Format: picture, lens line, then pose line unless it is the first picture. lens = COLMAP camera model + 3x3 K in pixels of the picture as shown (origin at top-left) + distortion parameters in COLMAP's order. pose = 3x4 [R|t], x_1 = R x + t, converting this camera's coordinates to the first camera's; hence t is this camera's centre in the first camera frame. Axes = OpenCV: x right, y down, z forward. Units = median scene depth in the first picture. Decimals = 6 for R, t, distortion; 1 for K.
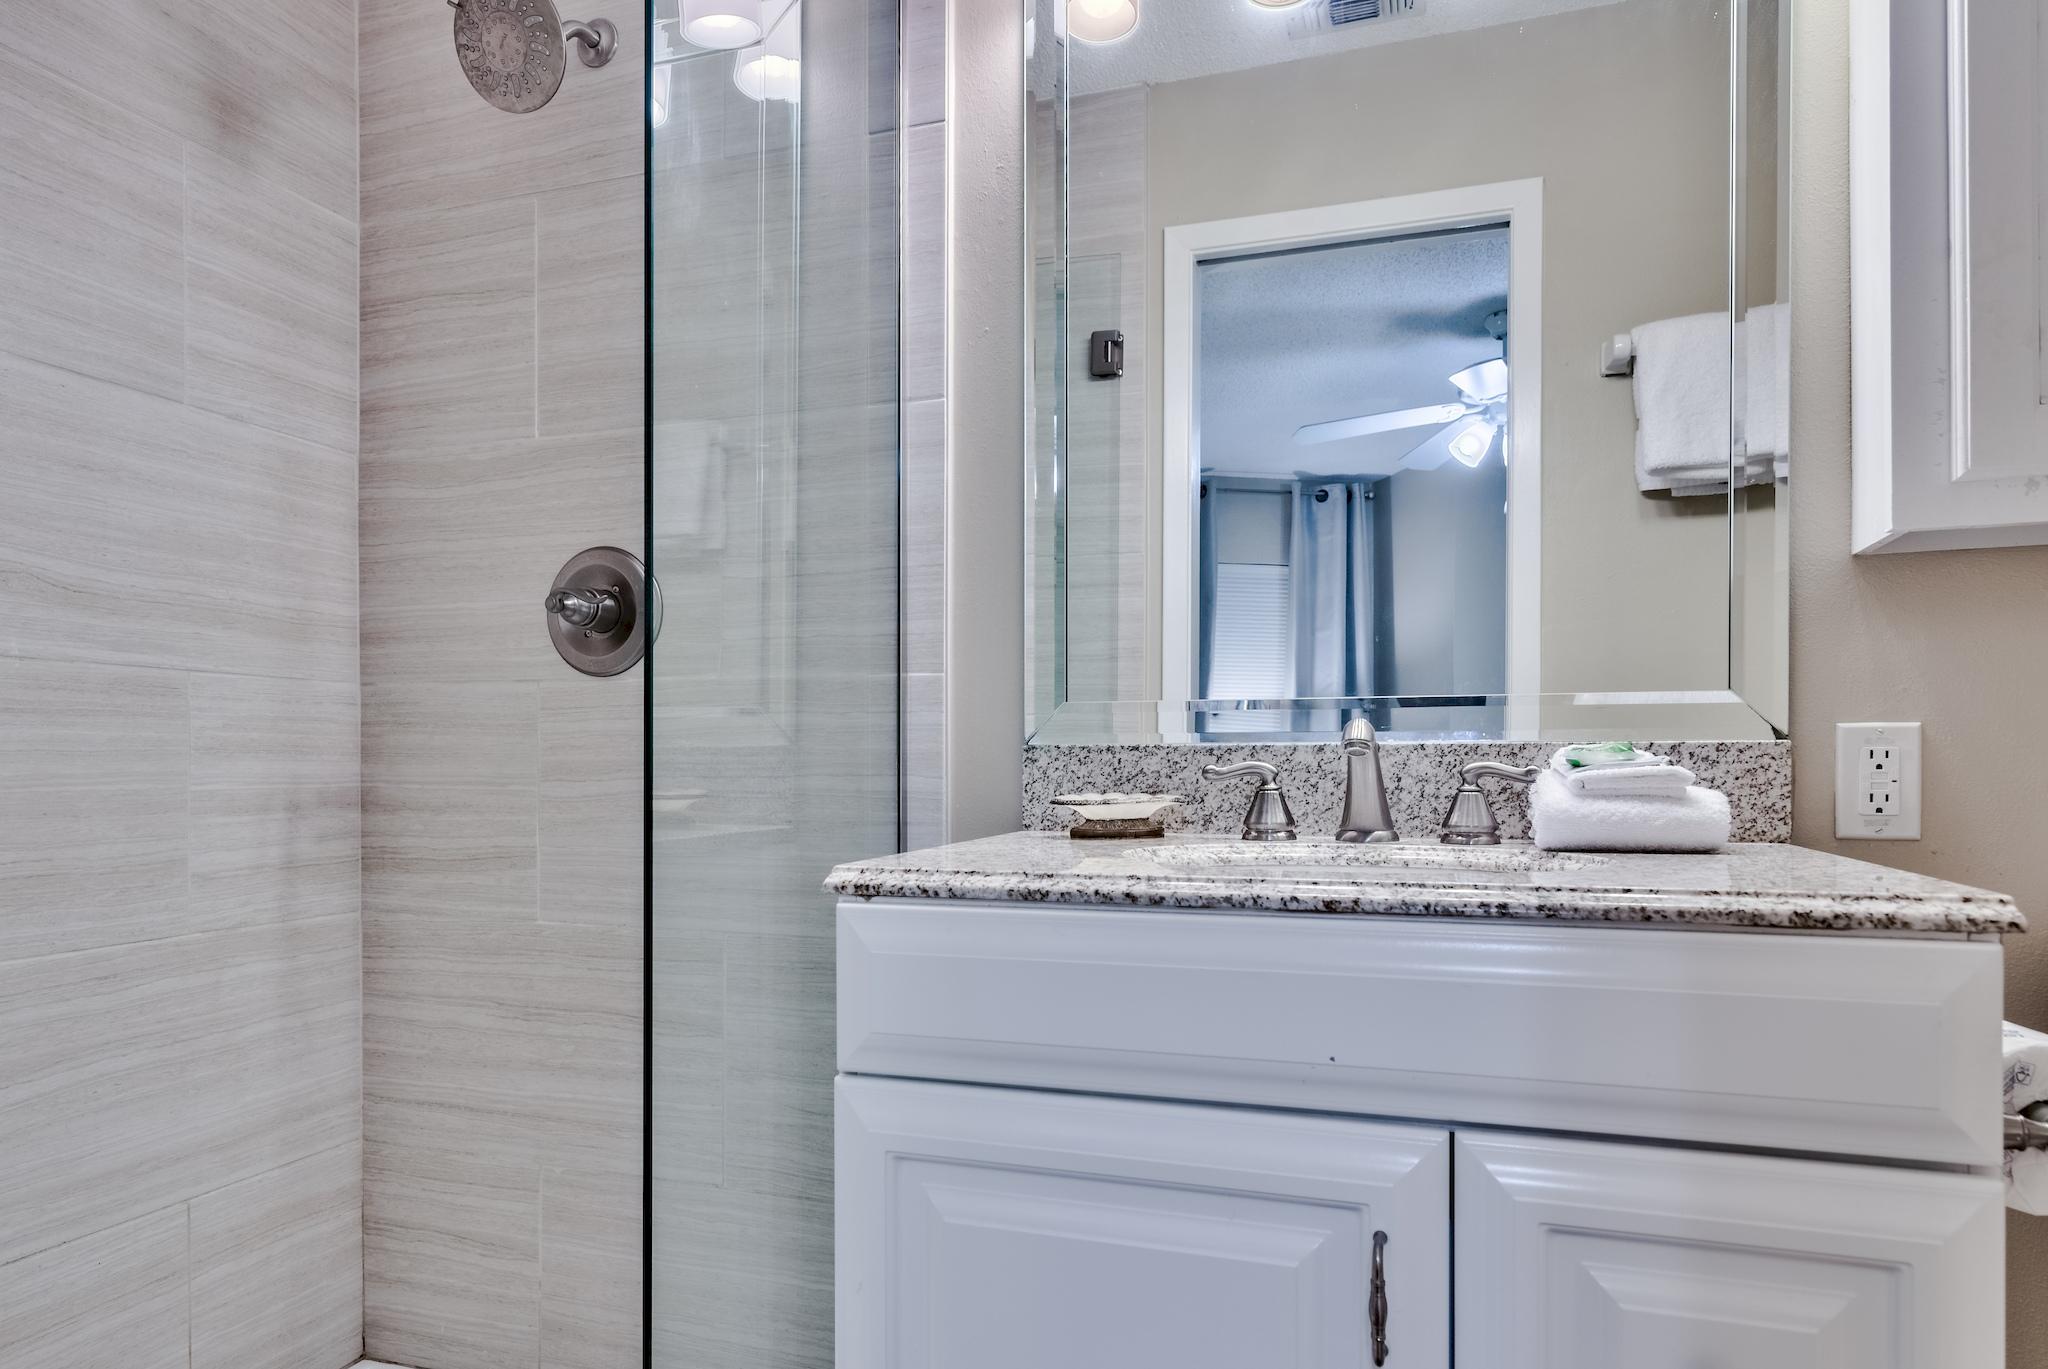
lens RADIAL K [[1214.1, 0, 1023.7], [0, 1214.1, 764.7], [0, 0, 1]] dist [0.003780, 0.000139]
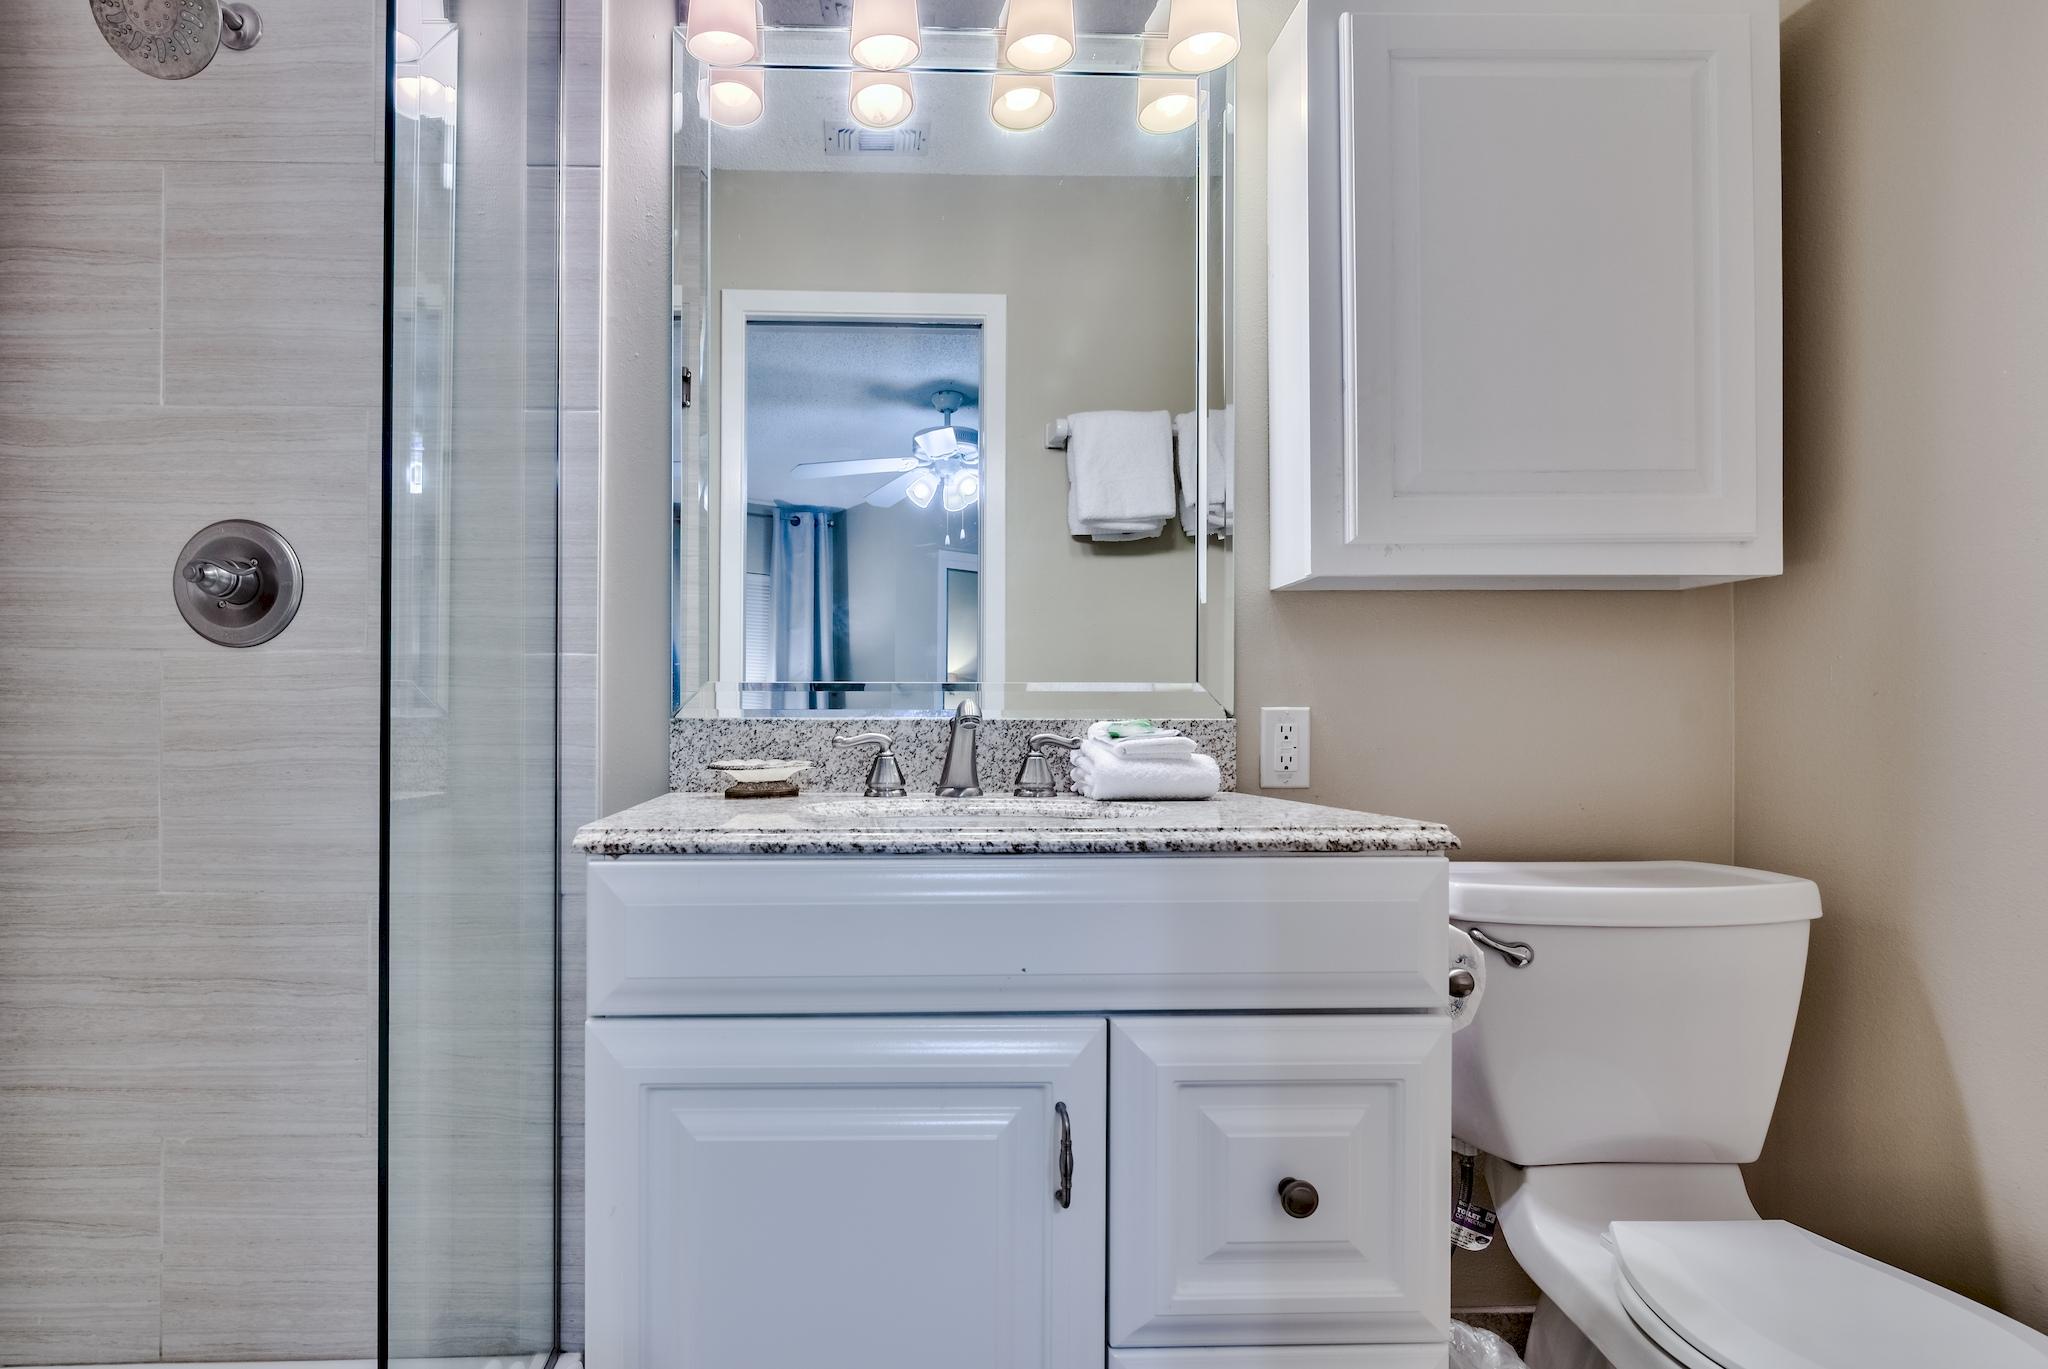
lens RADIAL K [[993.6, 0, 891.4], [0, 993.6, 731.0], [0, 0, 1]] dist [-0.004445, -0.000369]
pose [[0.942581, 0.003406, 0.333961, -0.115637], [-0.001957, 0.999987, -0.004675, -0.000065], [-0.333973, 0.003753, 0.942575, 0.039821]]
